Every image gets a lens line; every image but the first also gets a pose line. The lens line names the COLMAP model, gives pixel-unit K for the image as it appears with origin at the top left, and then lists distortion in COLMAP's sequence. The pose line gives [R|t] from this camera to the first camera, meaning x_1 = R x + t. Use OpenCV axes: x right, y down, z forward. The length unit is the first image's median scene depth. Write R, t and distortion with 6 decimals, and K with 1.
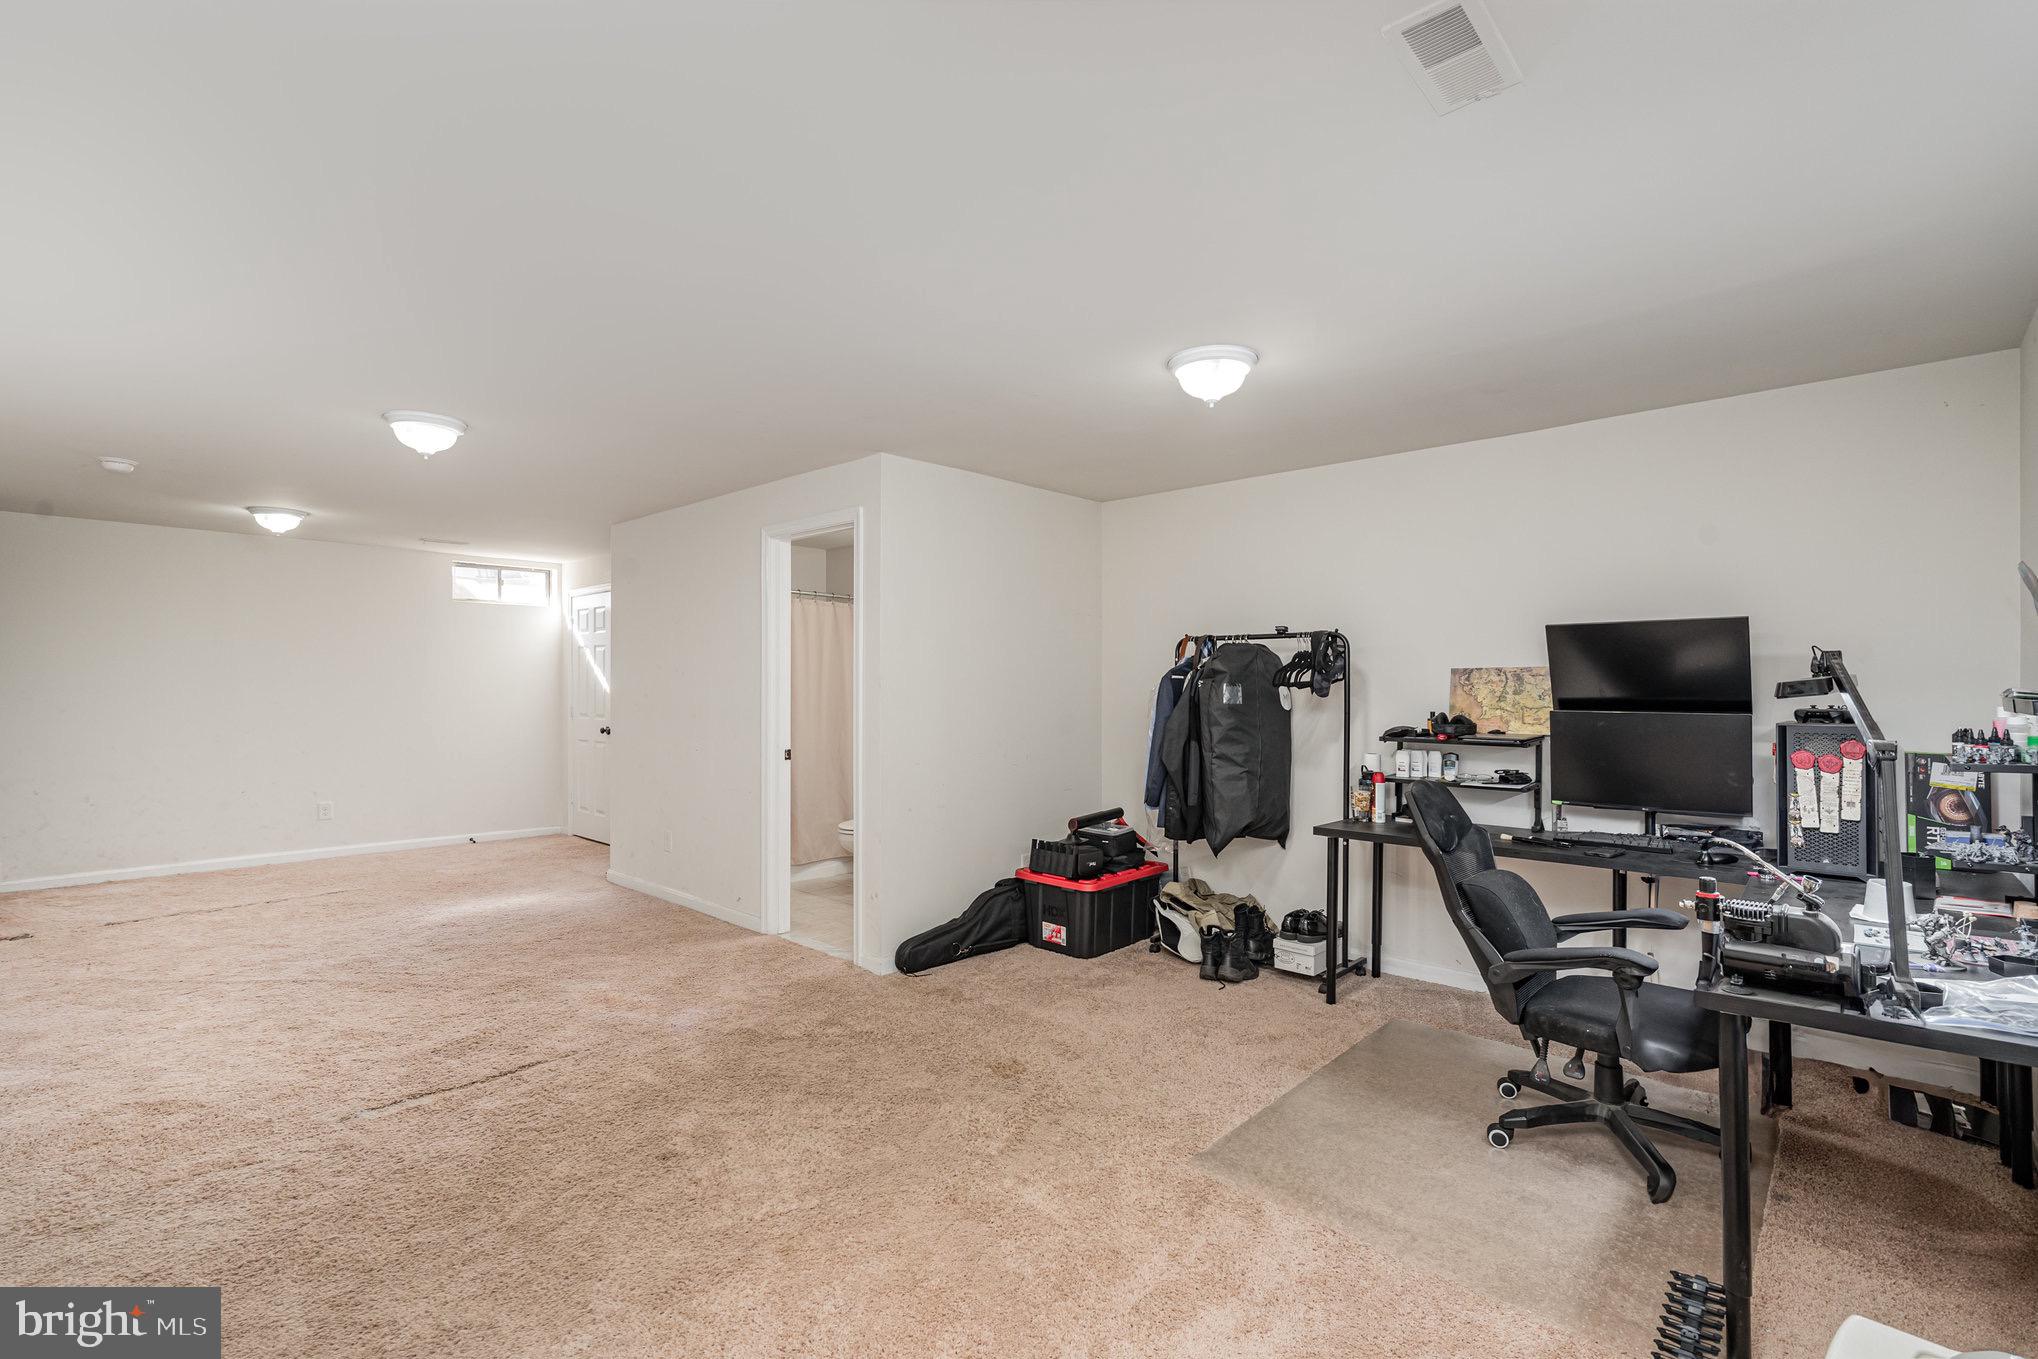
lens RADIAL K [[917.3, 0, 1019.0], [0, 917.3, 679.5], [0, 0, 1]] dist [-0.001246, 0.000047]
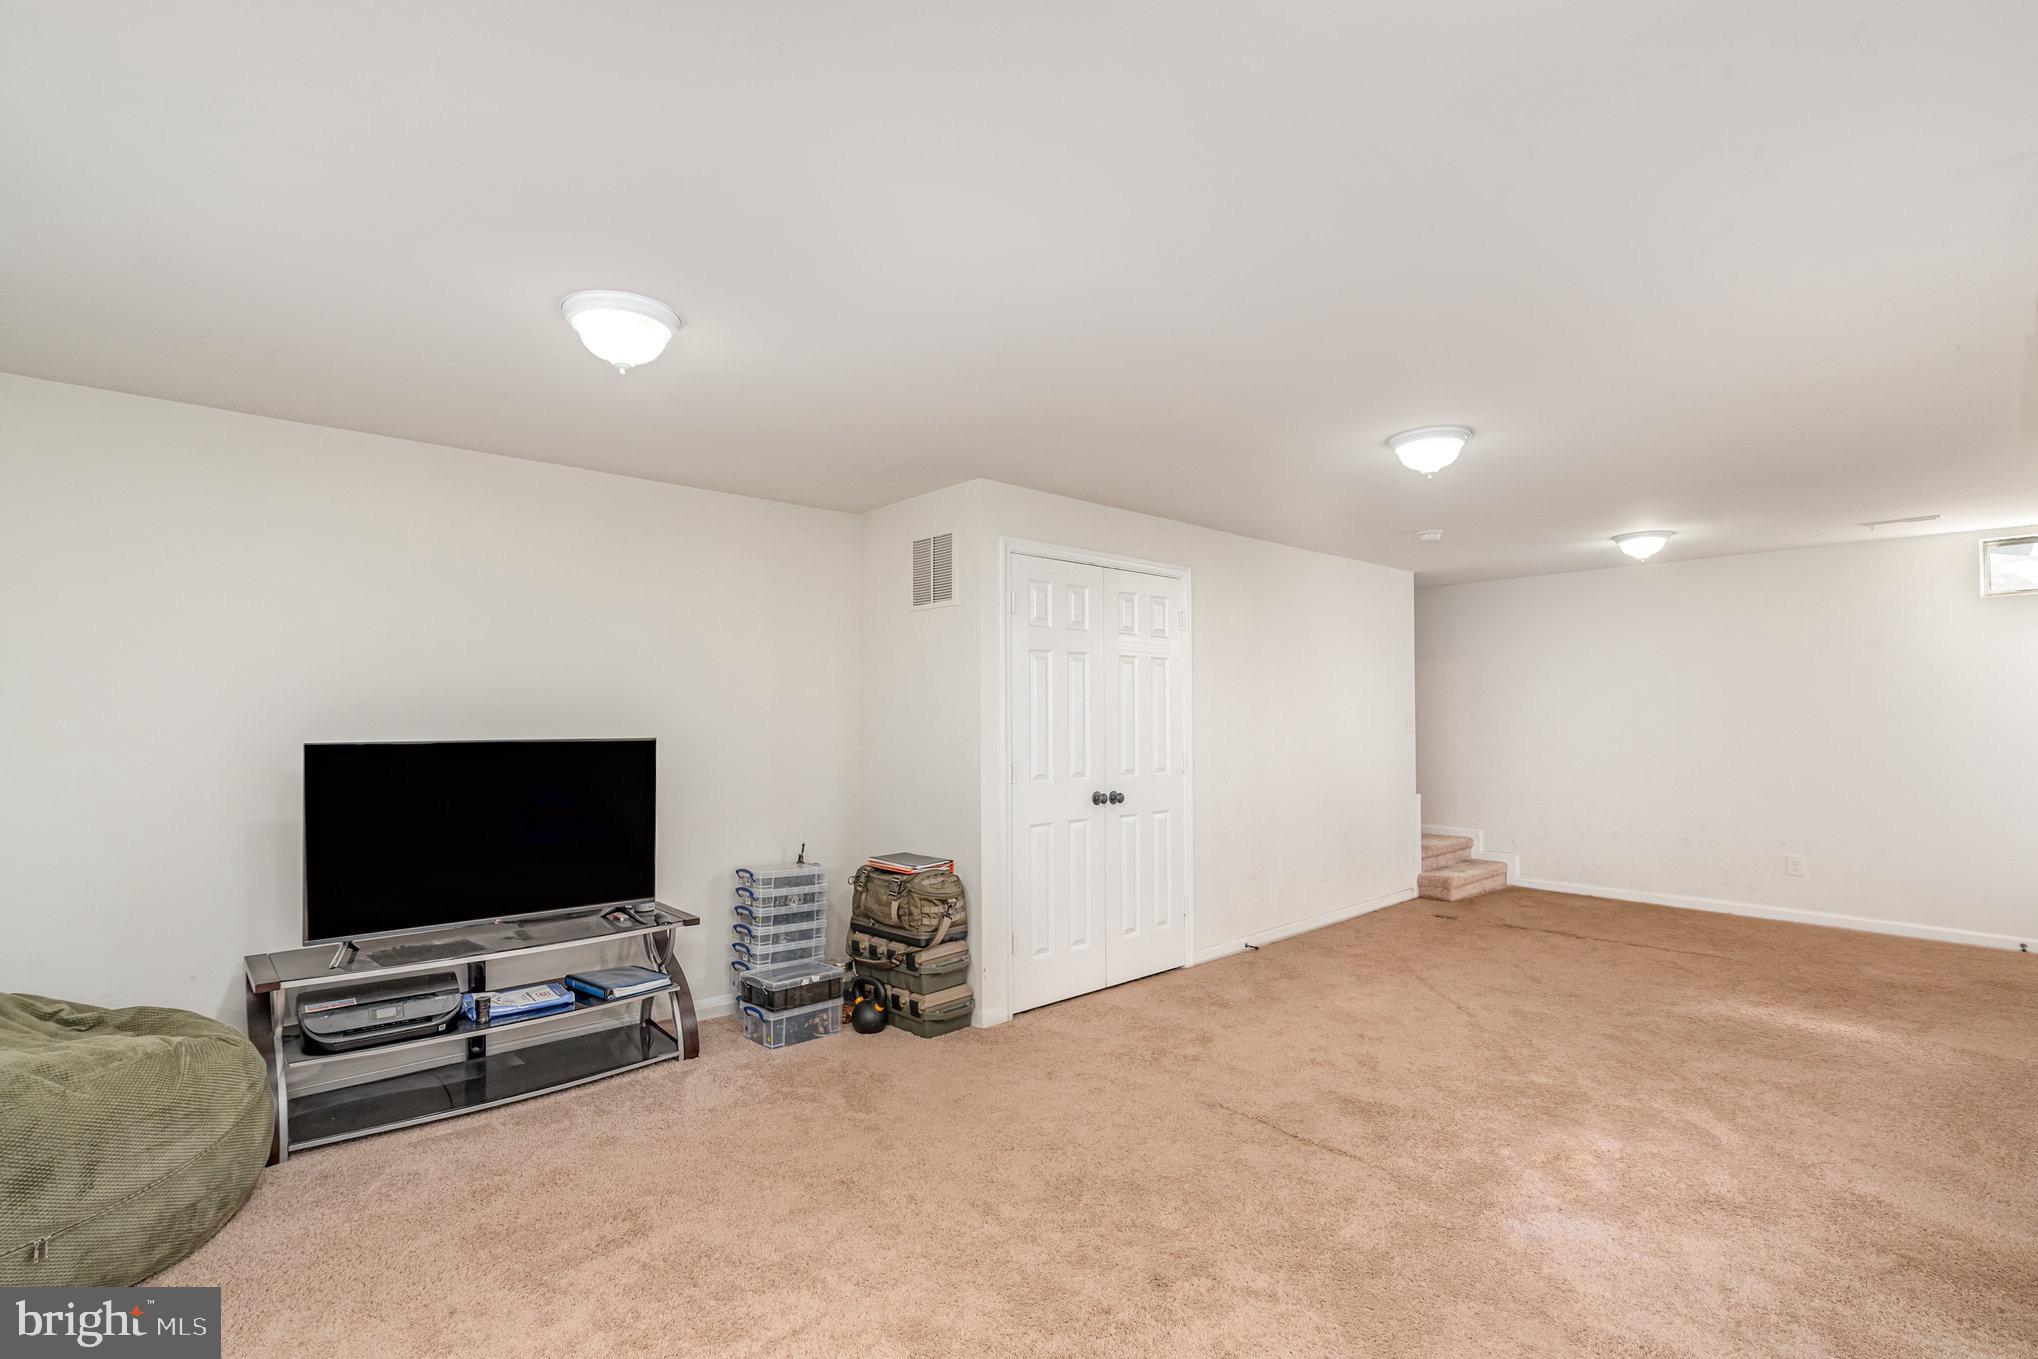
lens RADIAL K [[951.4, 0, 1015.9], [0, 951.4, 719.9], [0, 0, 1]] dist [-0.000197, -0.000034]
pose [[-0.100979, 0.002480, -0.994885, 0.324955], [0.005942, 0.999981, 0.001890, 0.000334], [0.994871, -0.005721, -0.100992, 0.619281]]
